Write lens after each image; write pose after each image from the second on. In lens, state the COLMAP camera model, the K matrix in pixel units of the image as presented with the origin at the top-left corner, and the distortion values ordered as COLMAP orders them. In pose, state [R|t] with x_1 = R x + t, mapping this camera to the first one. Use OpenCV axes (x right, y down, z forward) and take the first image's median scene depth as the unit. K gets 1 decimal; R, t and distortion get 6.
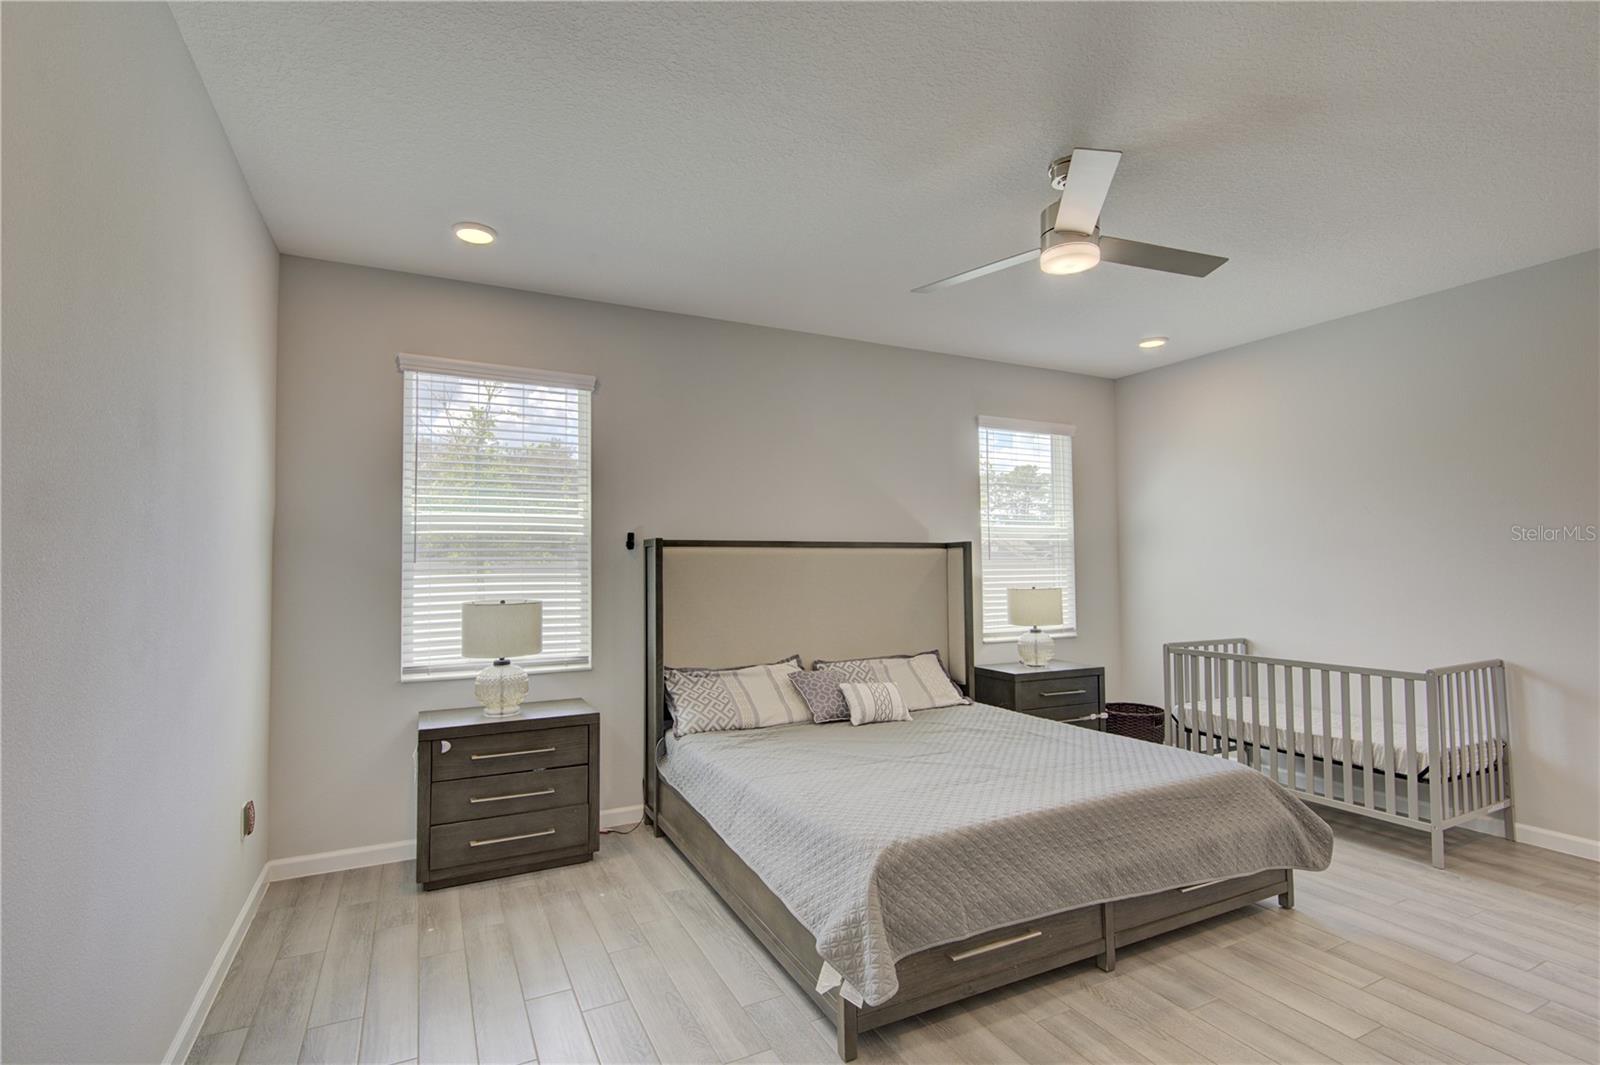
lens RADIAL K [[744.3, 0, 788.6], [0, 744.3, 536.9], [0, 0, 1]] dist [-0.008678, -0.001322]
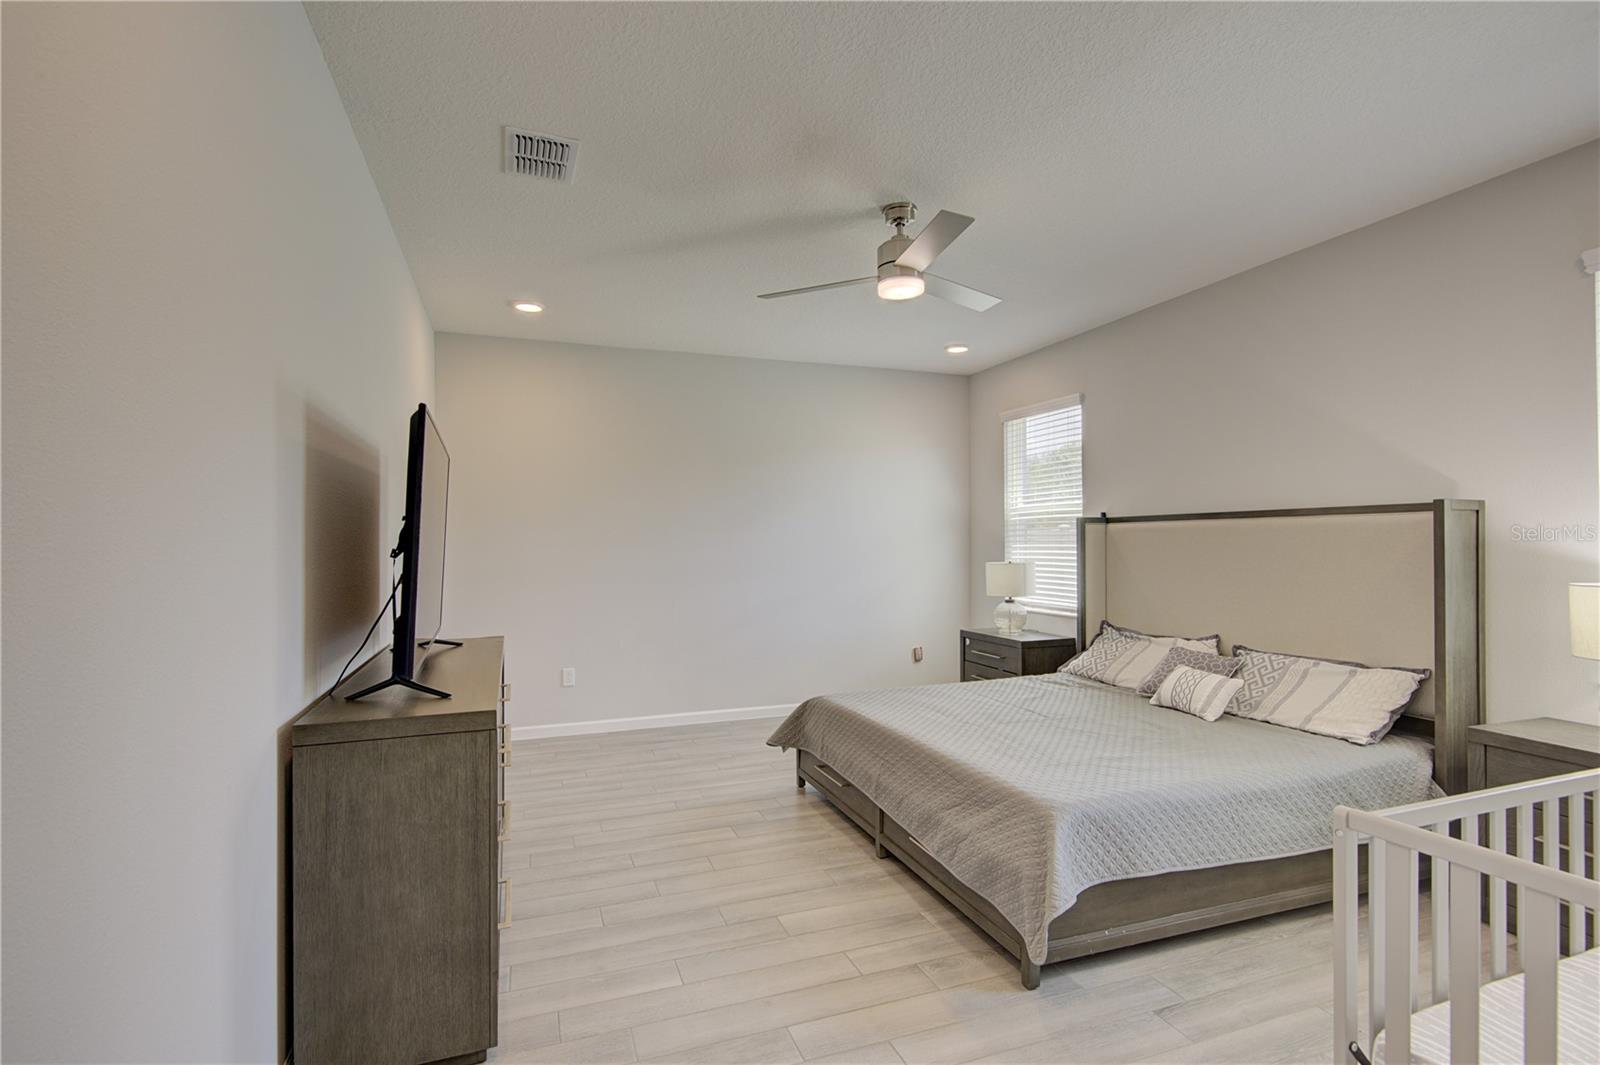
lens RADIAL K [[744.3, 0, 794.3], [0, 744.3, 536.6], [0, 0, 1]] dist [-0.008678, -0.001322]
pose [[-0.101233, 0.001244, -0.994862, 1.219664], [0.046351, 0.998919, -0.003468, 0.017759], [0.993782, -0.046464, -0.101181, 0.708840]]
